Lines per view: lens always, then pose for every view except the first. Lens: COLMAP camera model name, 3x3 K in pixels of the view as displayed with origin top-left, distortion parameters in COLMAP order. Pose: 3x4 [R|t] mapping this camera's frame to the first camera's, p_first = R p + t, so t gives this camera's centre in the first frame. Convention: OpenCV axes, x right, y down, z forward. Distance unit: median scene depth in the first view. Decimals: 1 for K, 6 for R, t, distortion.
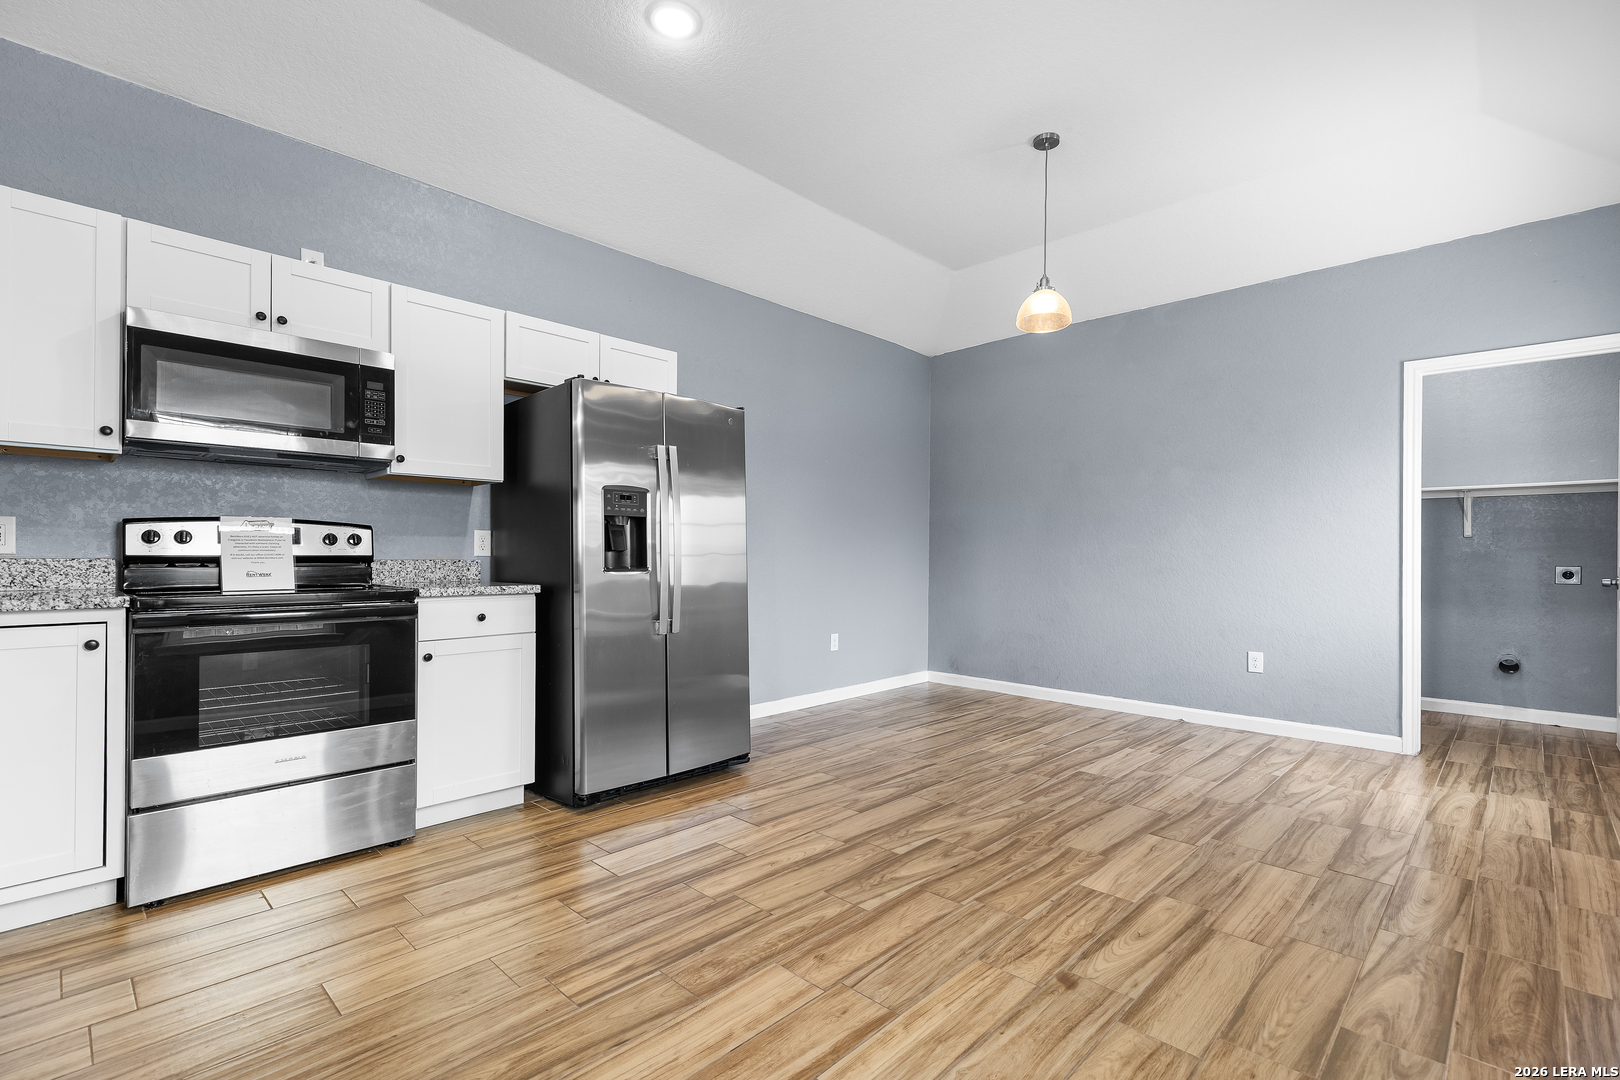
lens RADIAL K [[734.3, 0, 824.4], [0, 734.3, 553.0], [0, 0, 1]] dist [0.007641, -0.000701]
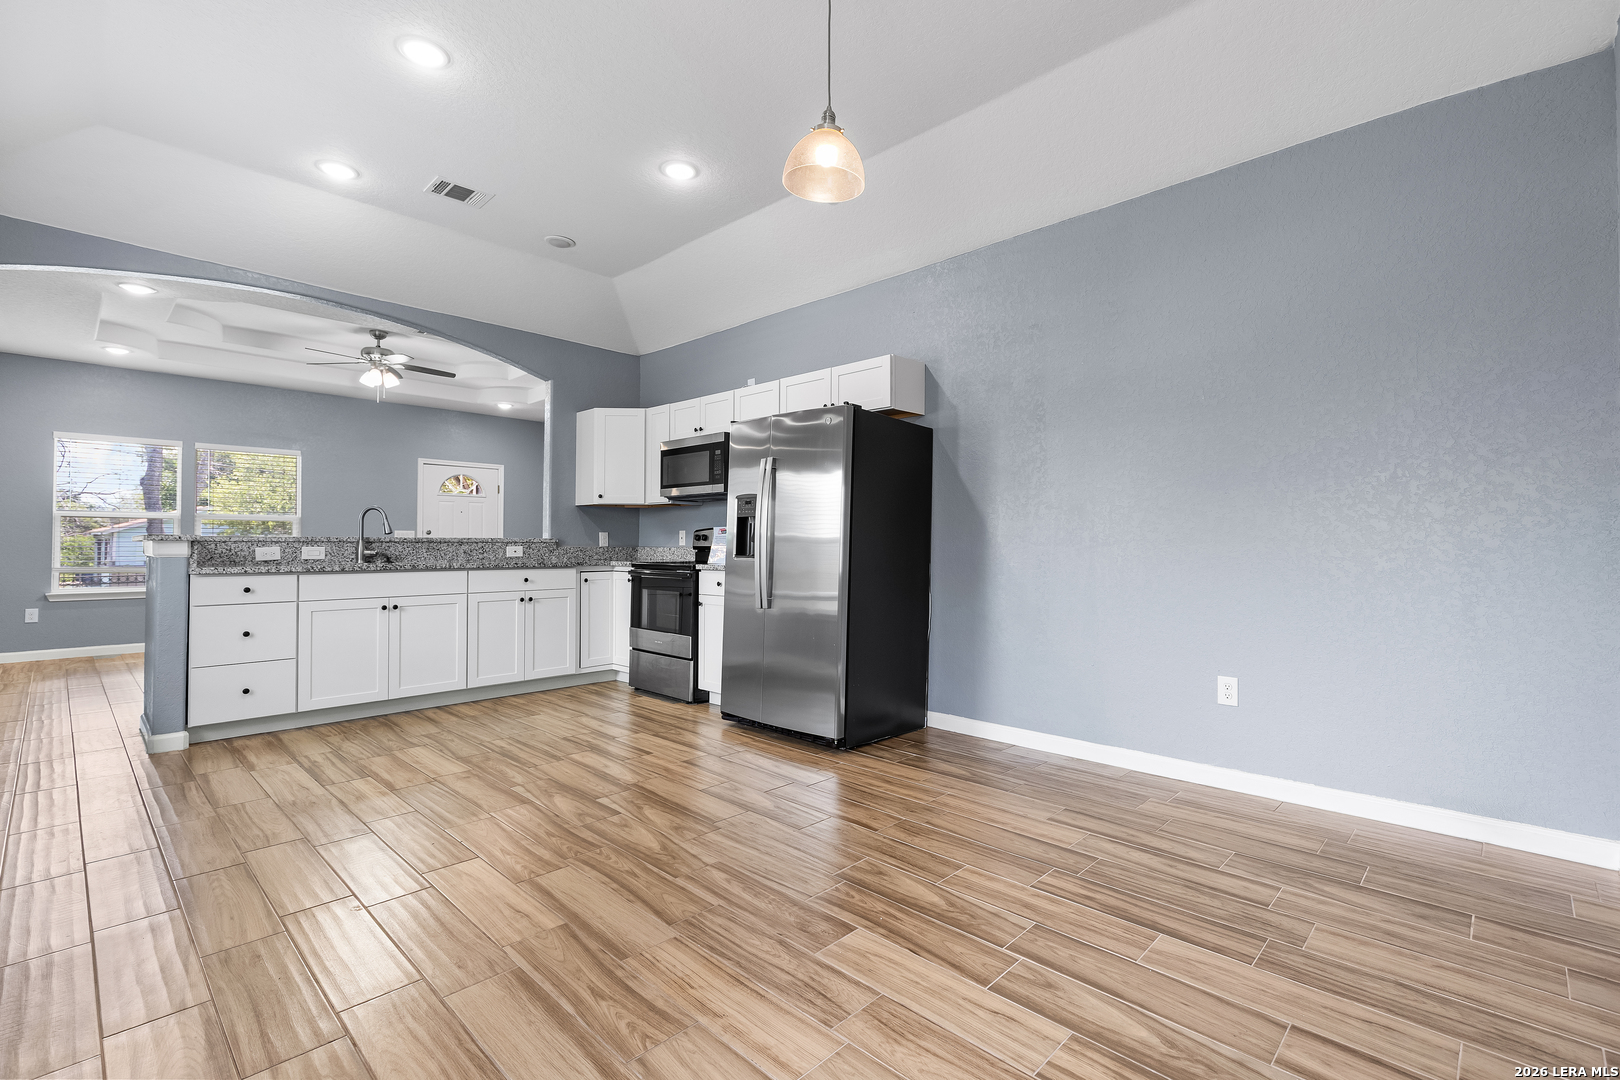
lens RADIAL K [[734.3, 0, 817.6], [0, 734.3, 531.3], [0, 0, 1]] dist [0.007641, -0.000701]
pose [[-0.008231, -0.022790, -0.999706, 1.176342], [-0.001312, 0.999740, -0.022780, 0.008161], [0.999965, 0.001124, -0.008259, 1.252142]]
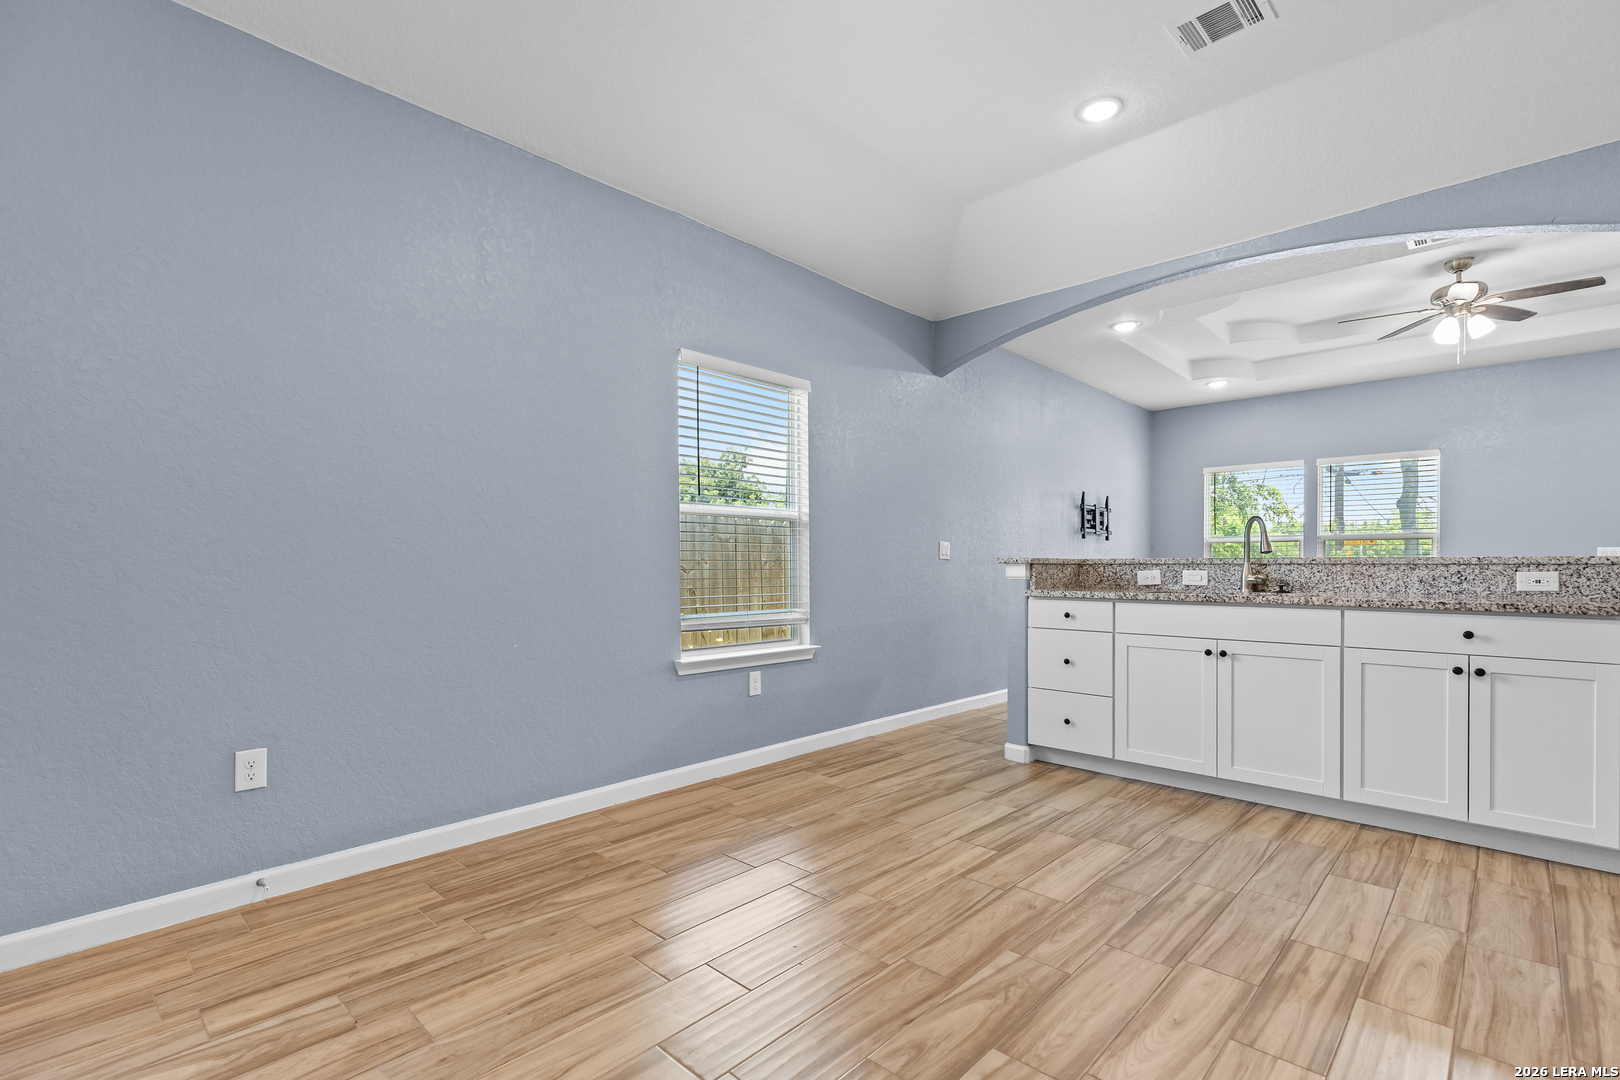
lens RADIAL K [[734.3, 0, 817.8], [0, 734.3, 575.2], [0, 0, 1]] dist [0.007641, -0.000701]
pose [[-0.999976, -0.006601, -0.002004, 0.234211], [-0.006625, 0.999900, 0.012533, 0.003198], [0.001921, 0.012546, -0.999919, 1.482503]]
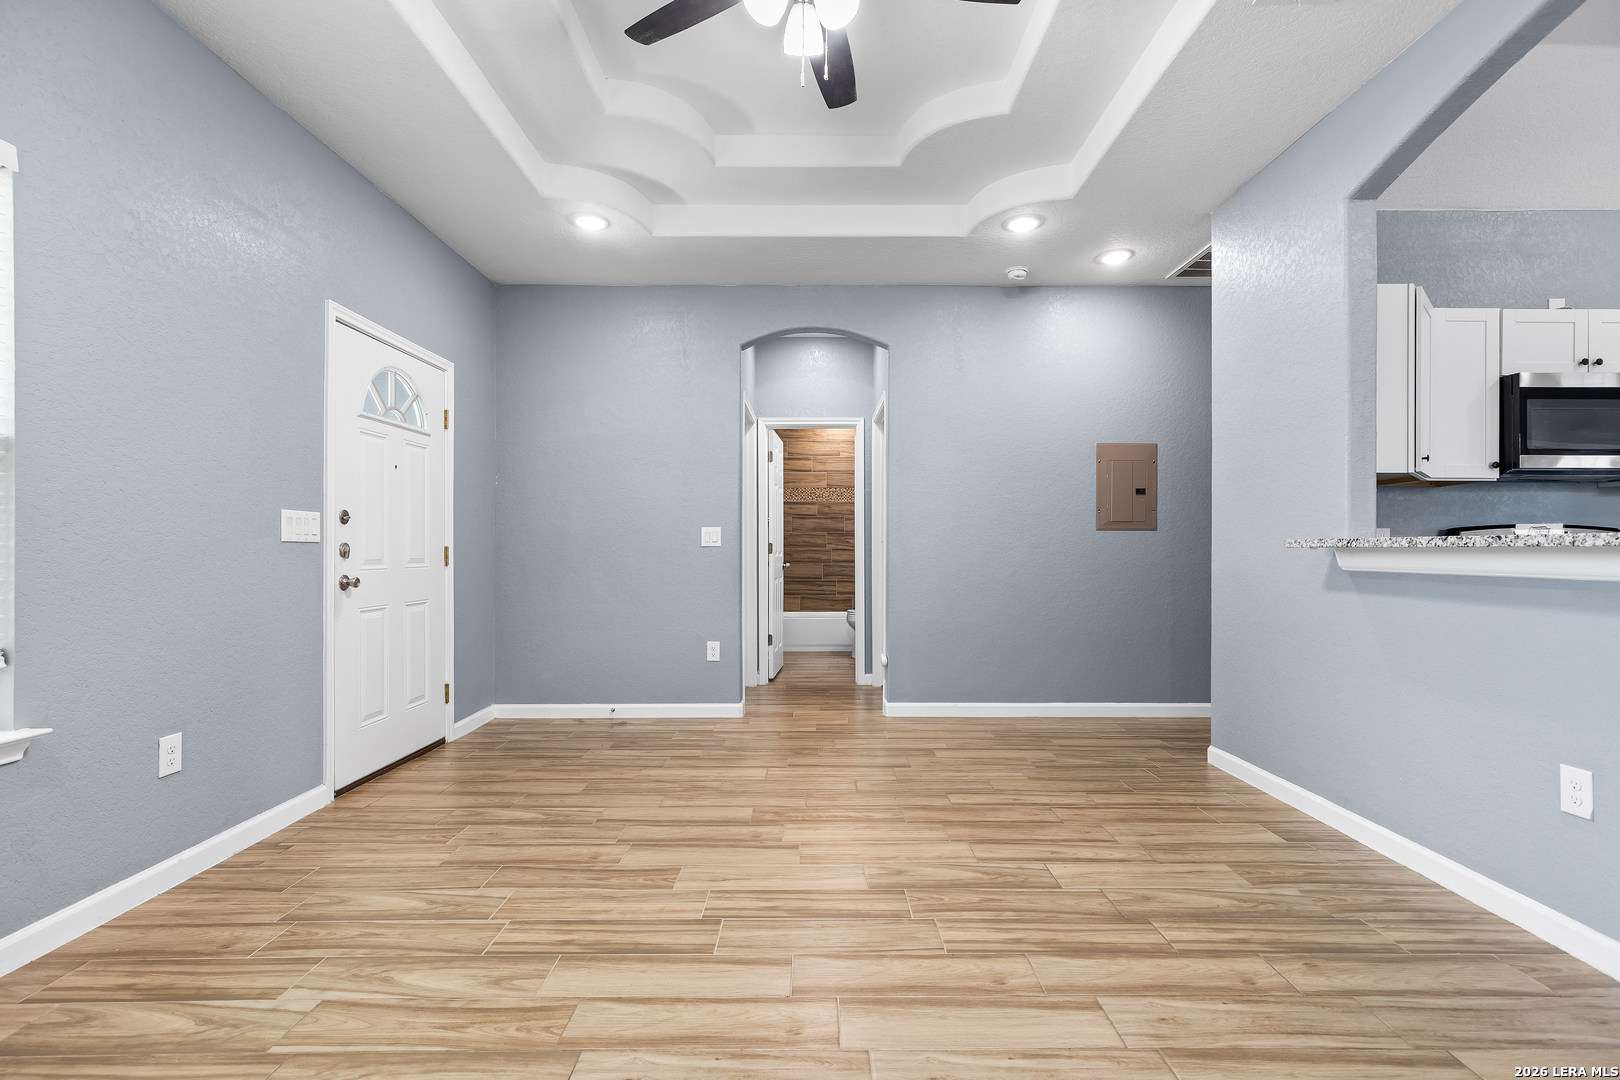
lens RADIAL K [[734.3, 0, 823.8], [0, 734.3, 546.4], [0, 0, 1]] dist [0.007641, -0.000701]
pose [[0.691748, -0.007519, -0.722100, -0.694152], [0.002816, 0.999966, -0.007715, -0.004671], [0.722133, 0.003303, 0.691746, -0.717434]]
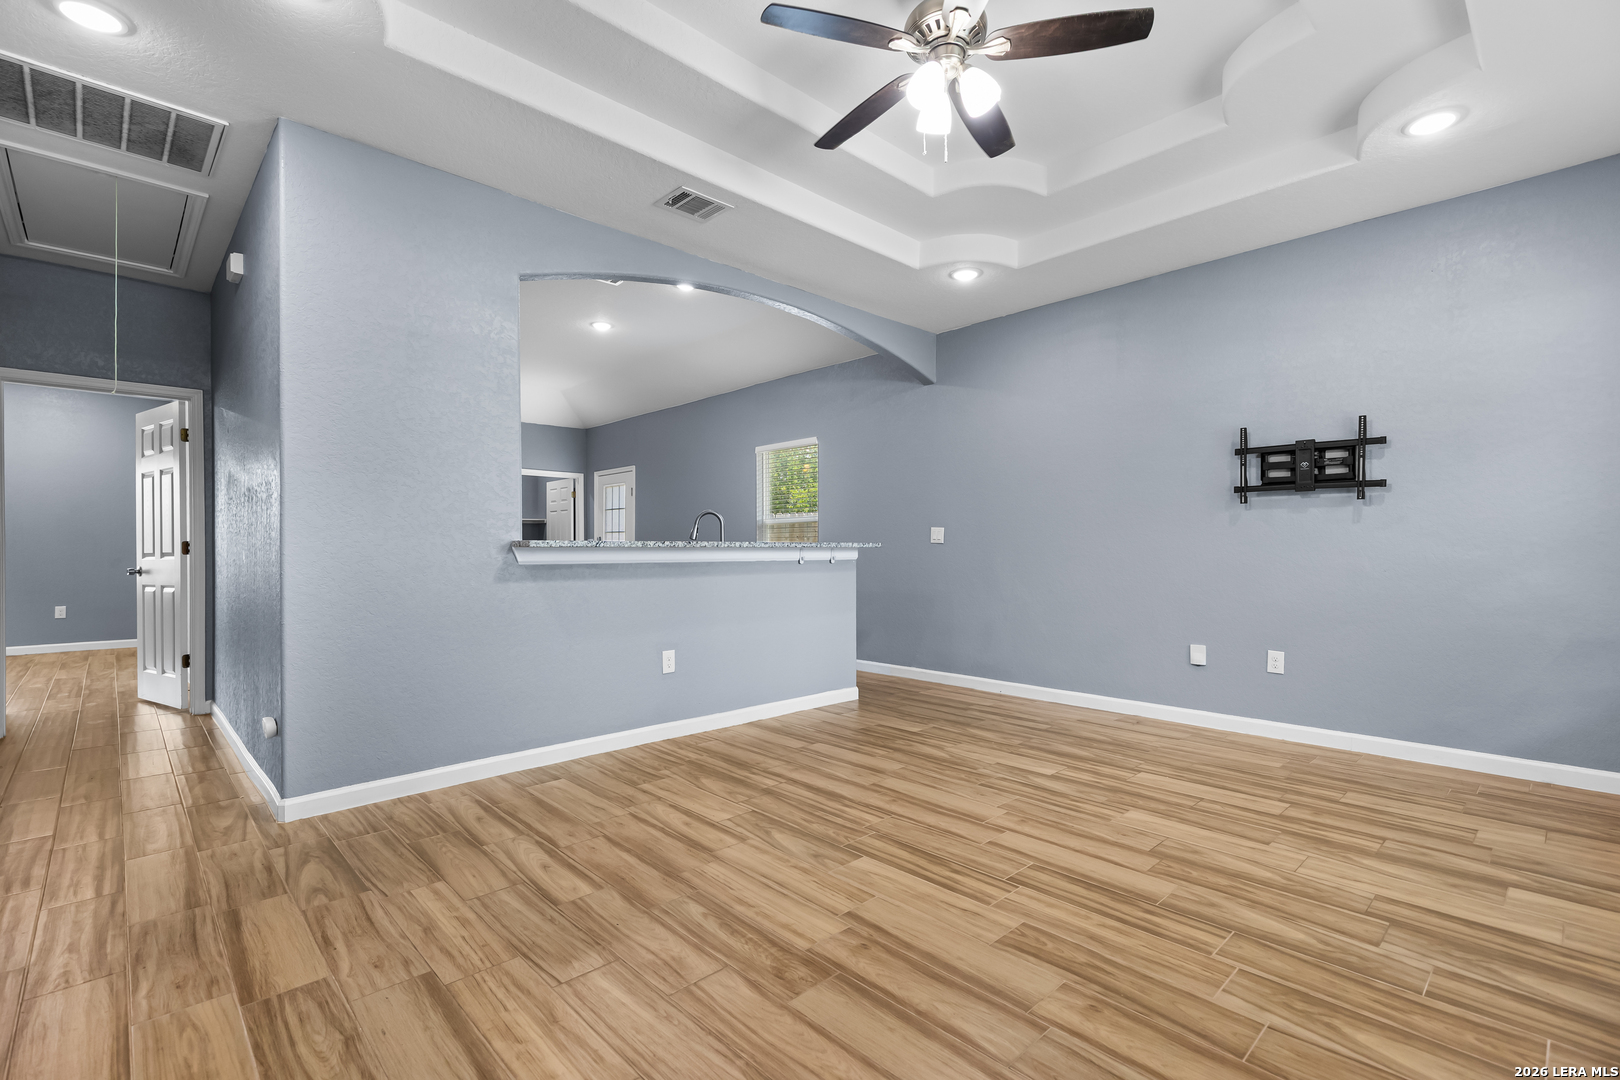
lens RADIAL K [[734.3, 0, 810.3], [0, 734.3, 545.2], [0, 0, 1]] dist [0.007641, -0.000701]
pose [[0.058390, 0.000467, 0.998294, -2.134801], [0.003562, 0.999993, -0.000676, -0.009523], [-0.998287, 0.003595, 0.058388, -0.110719]]
